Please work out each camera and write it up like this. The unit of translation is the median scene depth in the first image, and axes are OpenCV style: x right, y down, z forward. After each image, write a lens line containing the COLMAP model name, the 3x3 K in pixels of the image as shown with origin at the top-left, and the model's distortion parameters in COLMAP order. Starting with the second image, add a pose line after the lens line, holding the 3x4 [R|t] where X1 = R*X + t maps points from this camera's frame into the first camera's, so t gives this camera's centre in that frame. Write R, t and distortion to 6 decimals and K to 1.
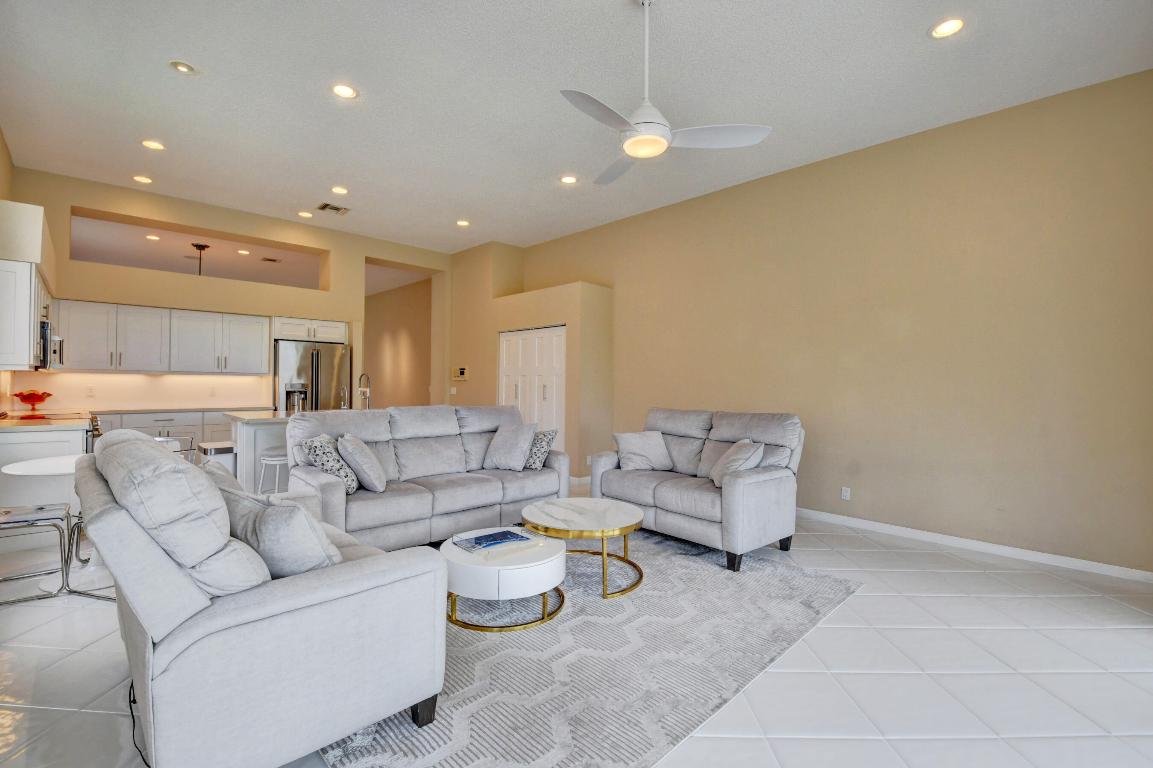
lens RADIAL K [[504.7, 0, 575.4], [0, 504.7, 386.4], [0, 0, 1]] dist [0.006385, -0.021031]
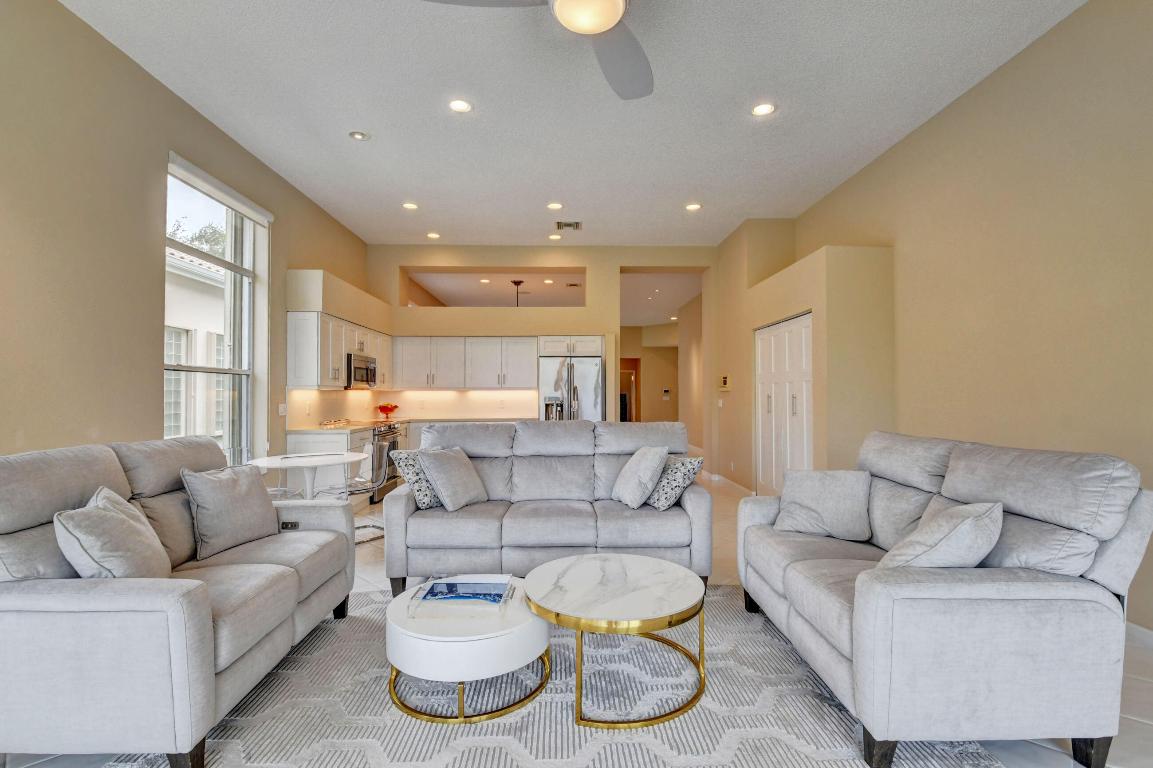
lens RADIAL K [[525.2, 0, 575.1], [0, 525.2, 386.2], [0, 0, 1]] dist [0.014910, -0.023773]
pose [[0.739532, -0.024086, -0.672690, 0.256991], [0.008072, 0.999605, -0.026918, 0.002567], [0.673073, 0.014477, 0.739434, 0.242461]]
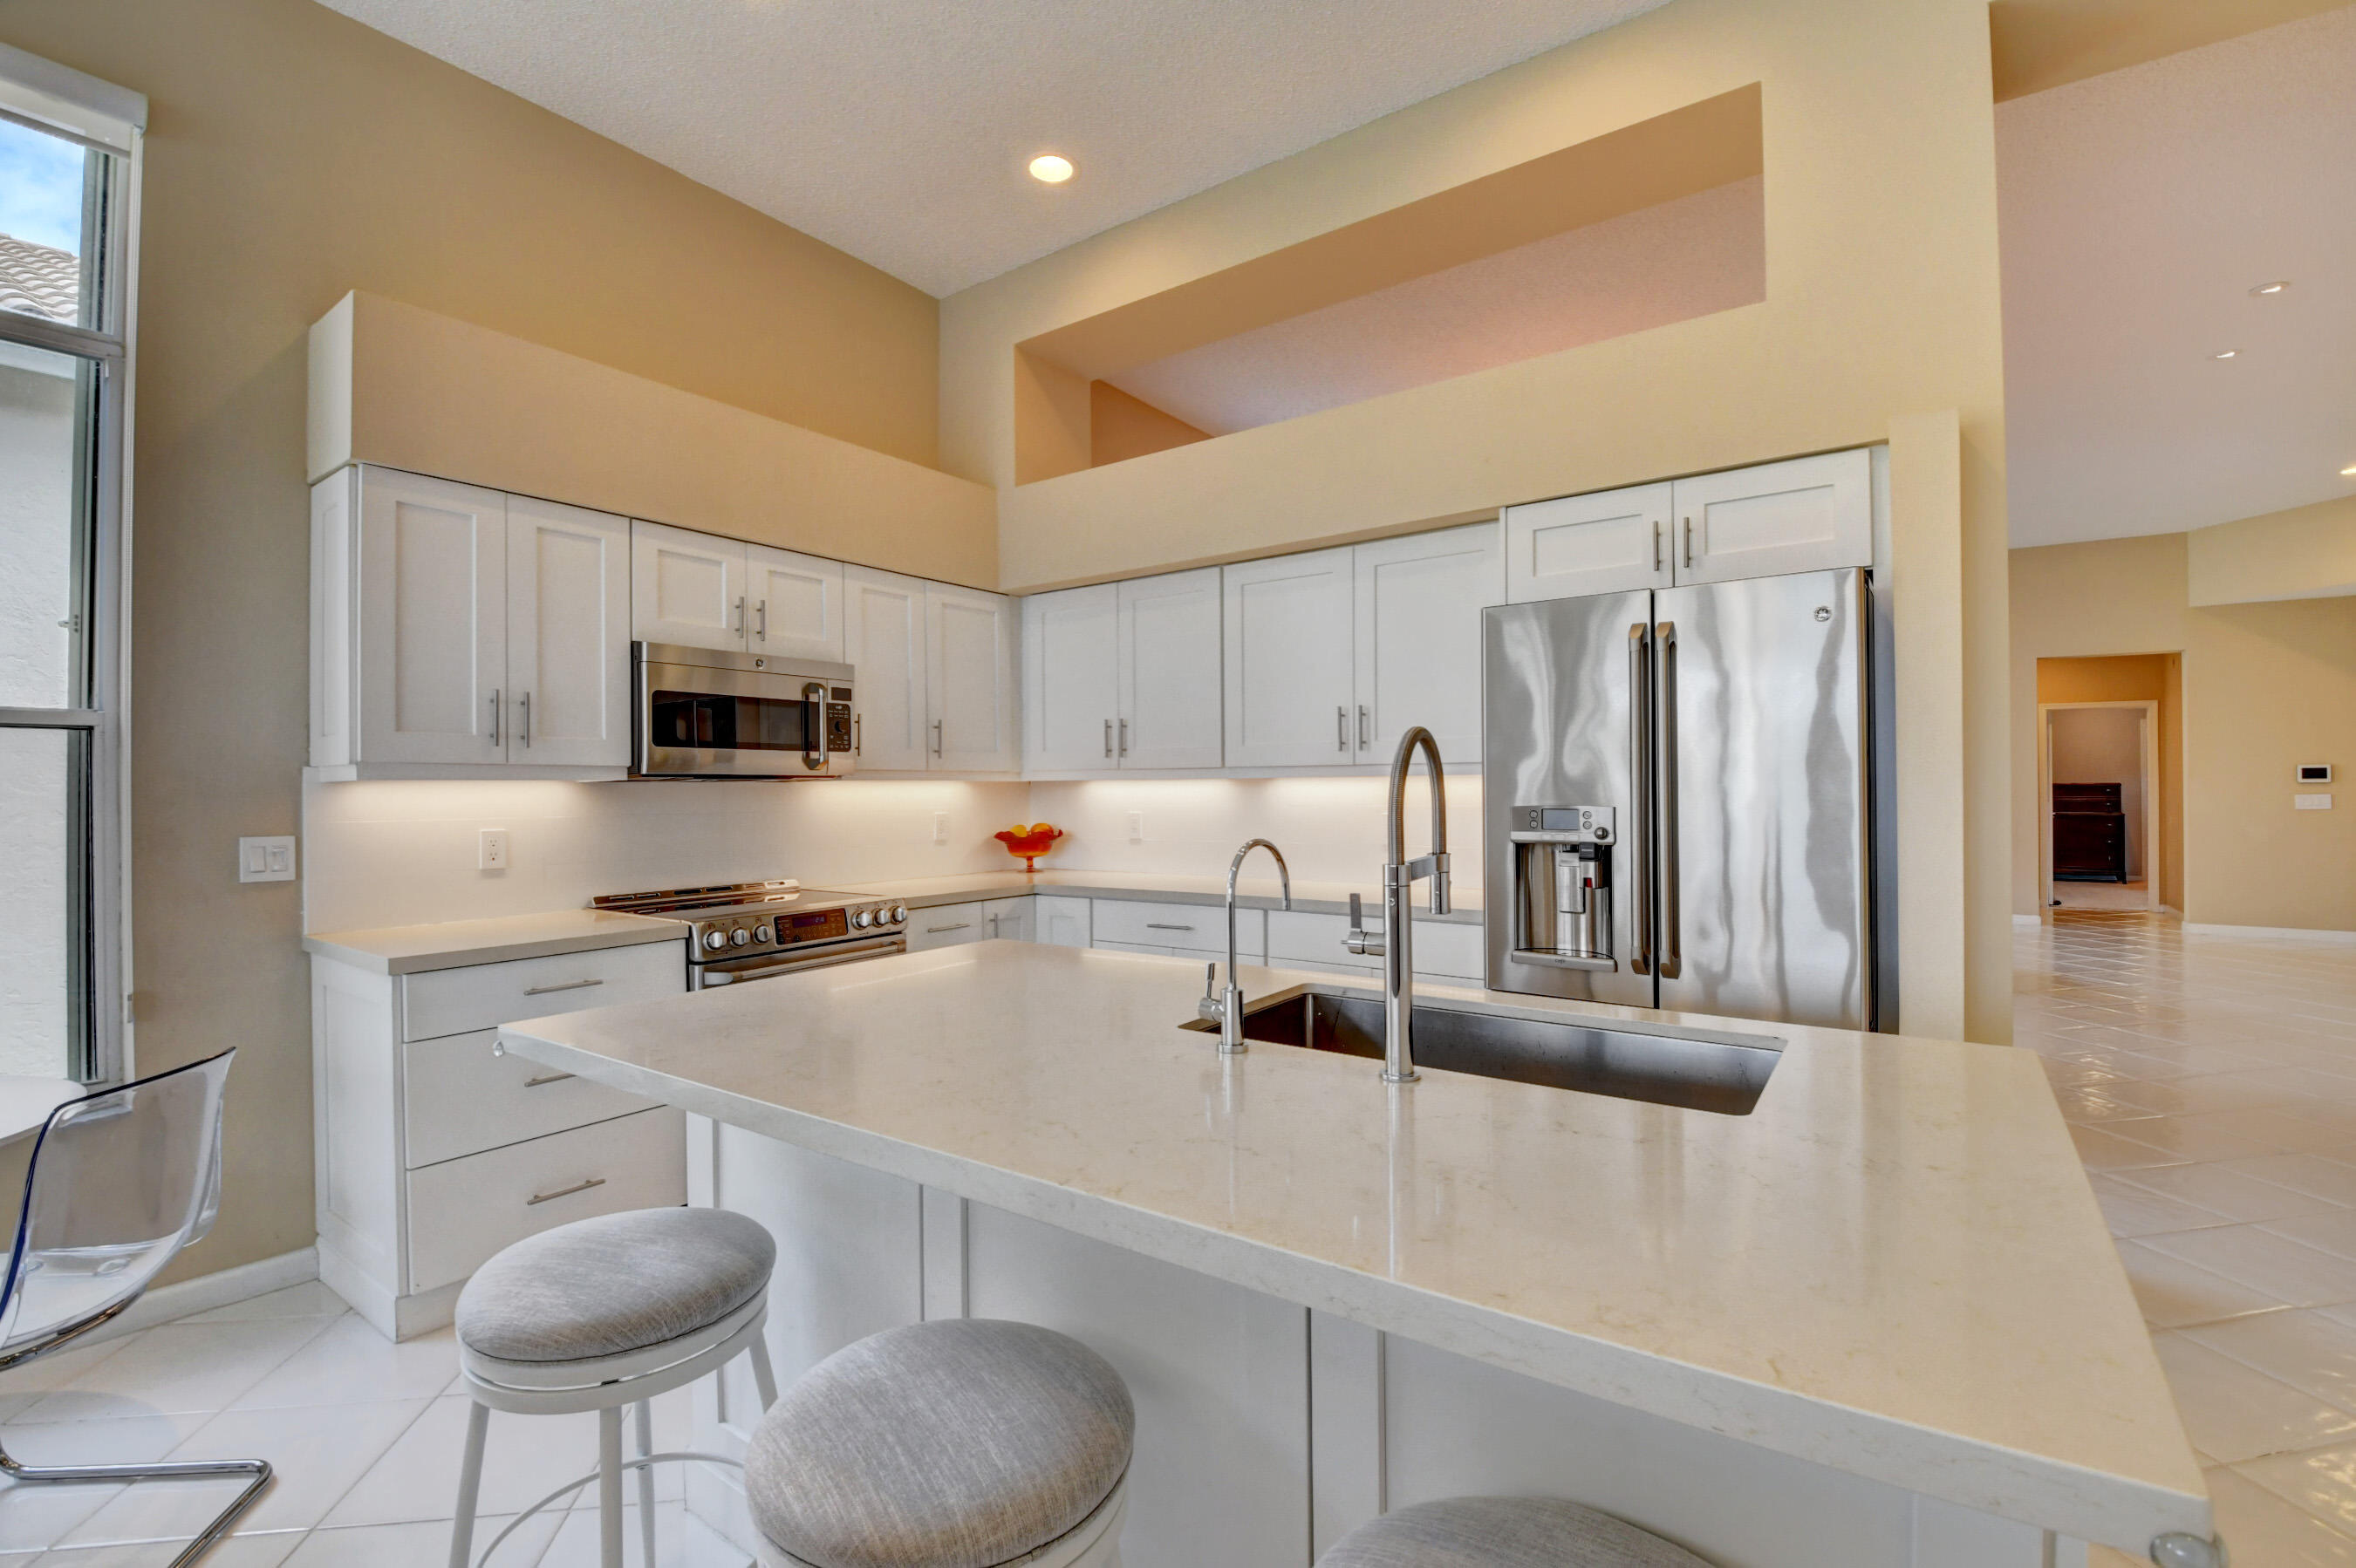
lens RADIAL K [[1037.0, 0, 1172.3], [0, 1037.0, 790.0], [0, 0, 1]] dist [0.007823, -0.021314]
pose [[0.176312, -0.013553, -0.984241, -0.193799], [0.004607, 0.999906, -0.012944, -0.008517], [0.984324, -0.002252, 0.176358, 0.883119]]
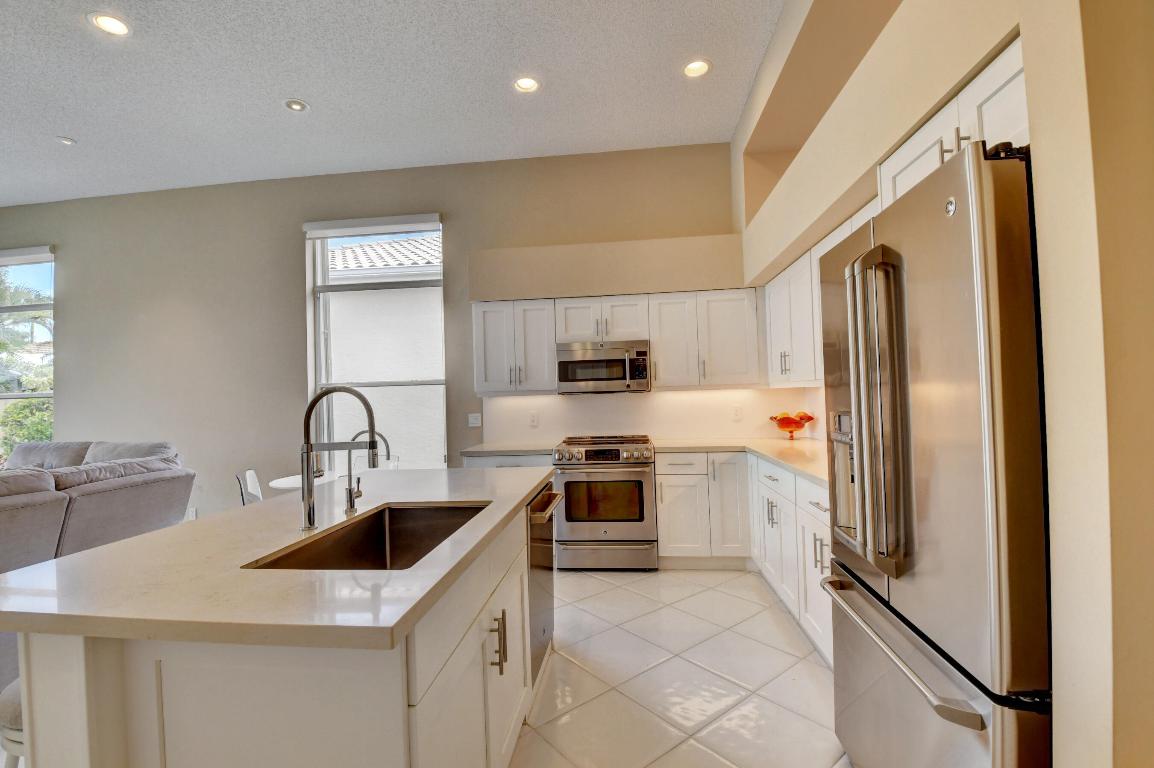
lens RADIAL K [[505.1, 0, 575.9], [0, 505.1, 386.4], [0, 0, 1]] dist [0.006385, -0.021031]
pose [[-0.767243, -0.003029, -0.641349, -0.336969], [0.015619, 0.999604, -0.023406, -0.016603], [0.641166, -0.027975, -0.766892, 1.259353]]
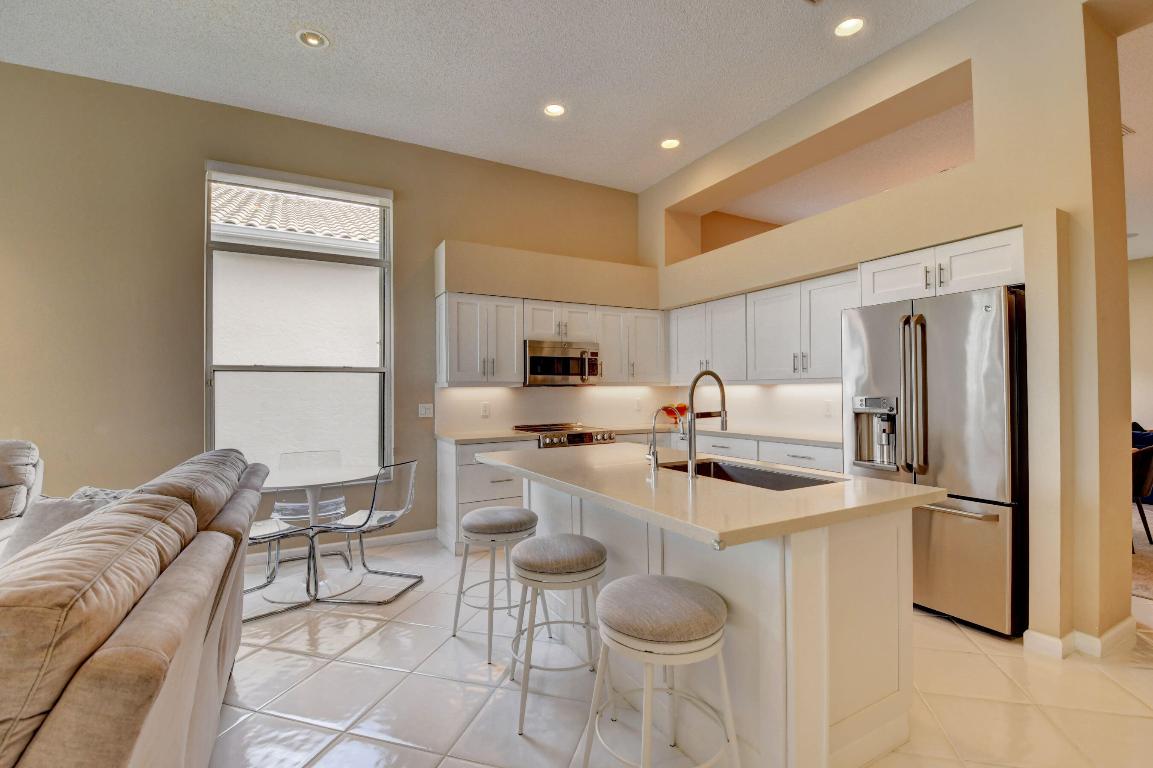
lens RADIAL K [[501.7, 0, 571.9], [0, 501.7, 385.3], [0, 0, 1]] dist [0.002537, -0.013983]
pose [[-0.265647, -0.021492, -0.963831, -0.048489], [-0.000679, 0.999755, -0.022106, -0.006659], [0.964070, -0.005218, -0.265597, 0.978217]]
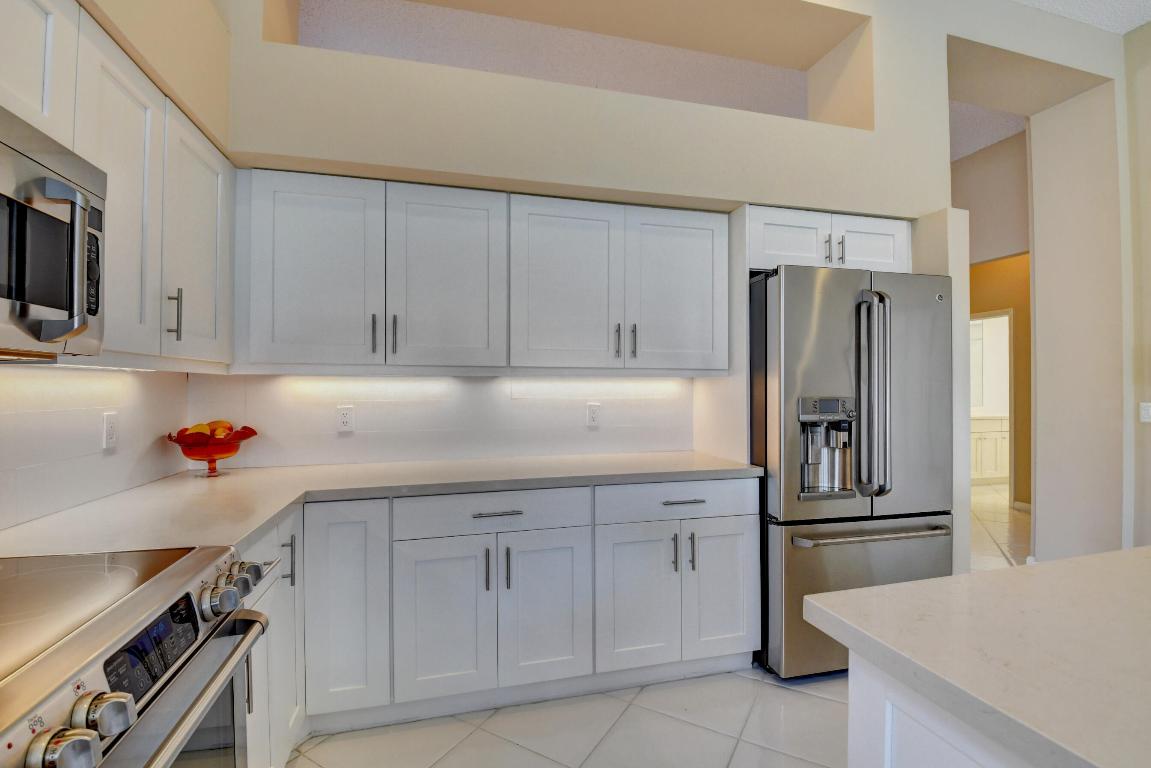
lens RADIAL K [[506.7, 0, 572.7], [0, 506.7, 386.9], [0, 0, 1]] dist [0.007823, -0.021314]
pose [[0.871178, -0.013824, -0.490773, -0.609408], [0.008860, 0.999883, -0.012438, -0.011460], [0.490888, 0.006488, 0.871199, 0.729675]]
